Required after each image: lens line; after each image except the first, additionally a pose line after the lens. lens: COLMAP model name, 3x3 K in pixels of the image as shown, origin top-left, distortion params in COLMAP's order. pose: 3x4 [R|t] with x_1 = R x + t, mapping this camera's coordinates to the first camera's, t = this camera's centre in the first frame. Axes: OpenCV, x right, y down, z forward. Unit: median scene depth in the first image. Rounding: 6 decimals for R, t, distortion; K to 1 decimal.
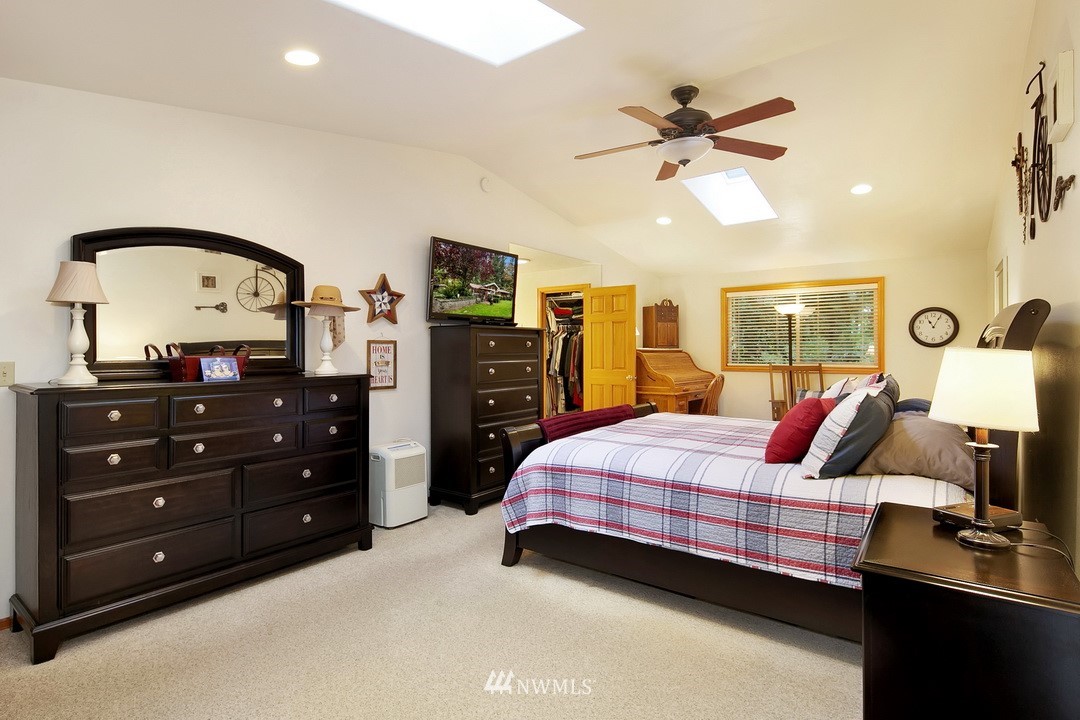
lens RADIAL K [[533.5, 0, 544.1], [0, 533.5, 349.0], [0, 0, 1]] dist [-0.000498, -0.001405]
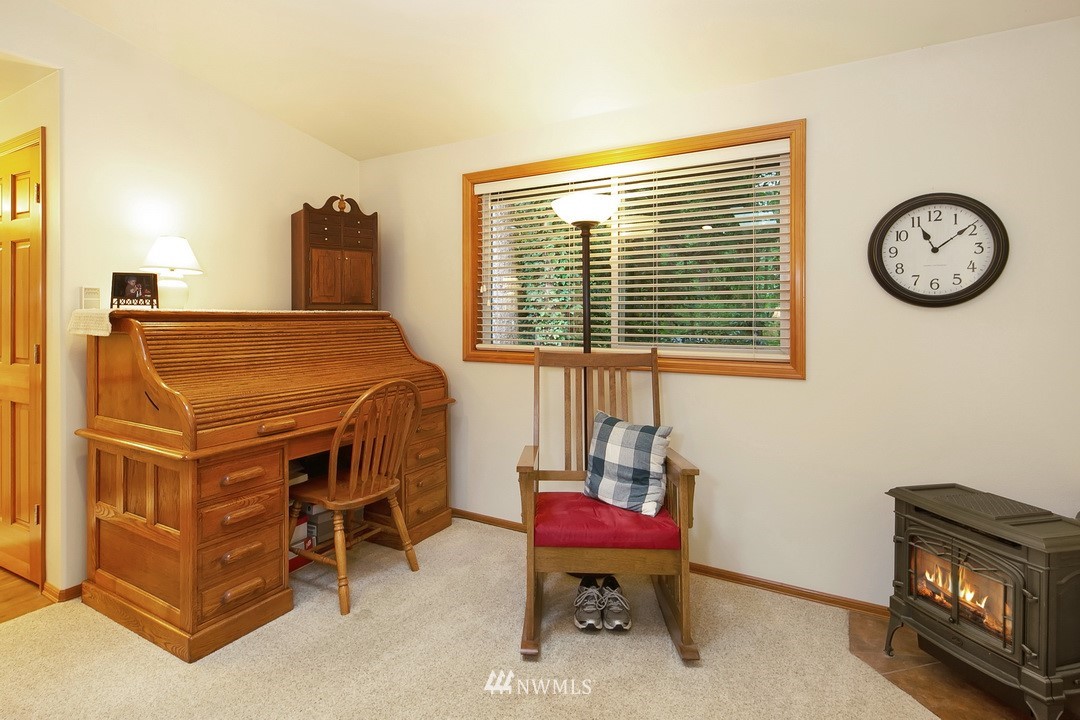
lens RADIAL K [[533.5, 0, 554.9], [0, 533.5, 309.2], [0, 0, 1]] dist [-0.000498, -0.001405]
pose [[0.989210, 0.003475, 0.146463, 0.429559], [-0.002431, 0.999970, -0.007306, 0.002140], [-0.146484, 0.006871, 0.989189, 0.688747]]
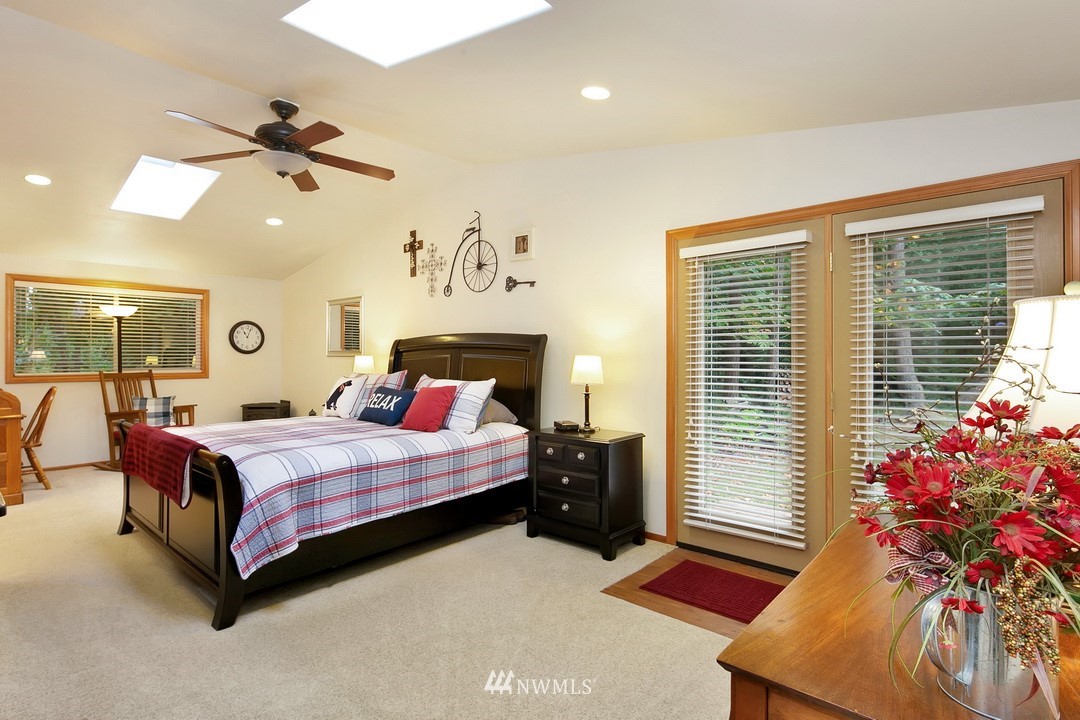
lens RADIAL K [[533.5, 0, 516.2], [0, 533.5, 355.7], [0, 0, 1]] dist [-0.000498, -0.001405]
pose [[0.108333, 0.001732, 0.994113, -0.422265], [-0.002763, 0.999995, -0.001441, 0.001380], [-0.994111, -0.002591, 0.108337, 0.254538]]
